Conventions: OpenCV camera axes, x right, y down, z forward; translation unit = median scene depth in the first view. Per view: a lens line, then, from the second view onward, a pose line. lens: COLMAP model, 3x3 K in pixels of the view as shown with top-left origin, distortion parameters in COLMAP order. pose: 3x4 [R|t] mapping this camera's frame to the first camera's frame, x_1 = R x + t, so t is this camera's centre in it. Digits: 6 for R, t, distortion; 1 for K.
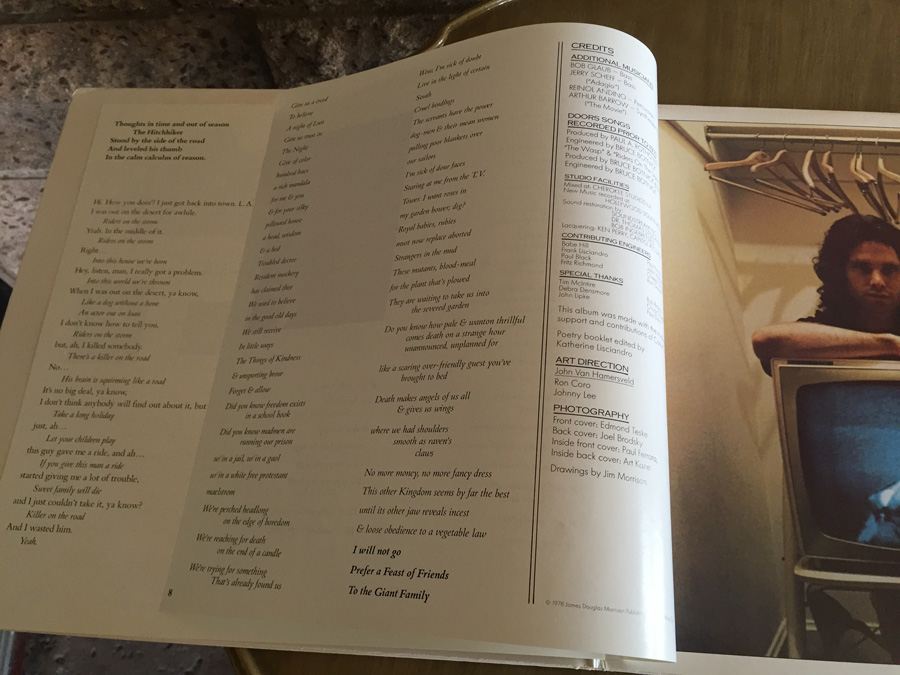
lens RADIAL K [[687.7, 0, 443.1], [0, 687.7, 350.2], [0, 0, 1]] dist [0.044882, -0.074679]
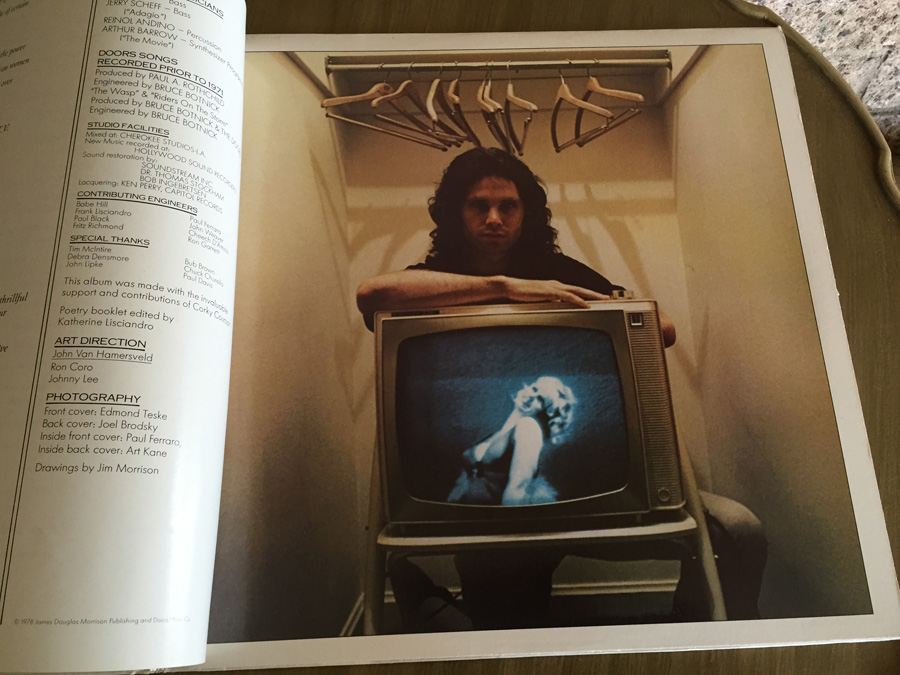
lens RADIAL K [[687.7, 0, 456.0], [0, 687.7, 335.6], [0, 0, 1]] dist [0.044882, -0.074679]
pose [[0.992081, -0.083050, 0.094219, 0.517026], [0.076711, 0.994662, 0.069015, -0.012502], [-0.099448, -0.061240, 0.993156, 0.073228]]
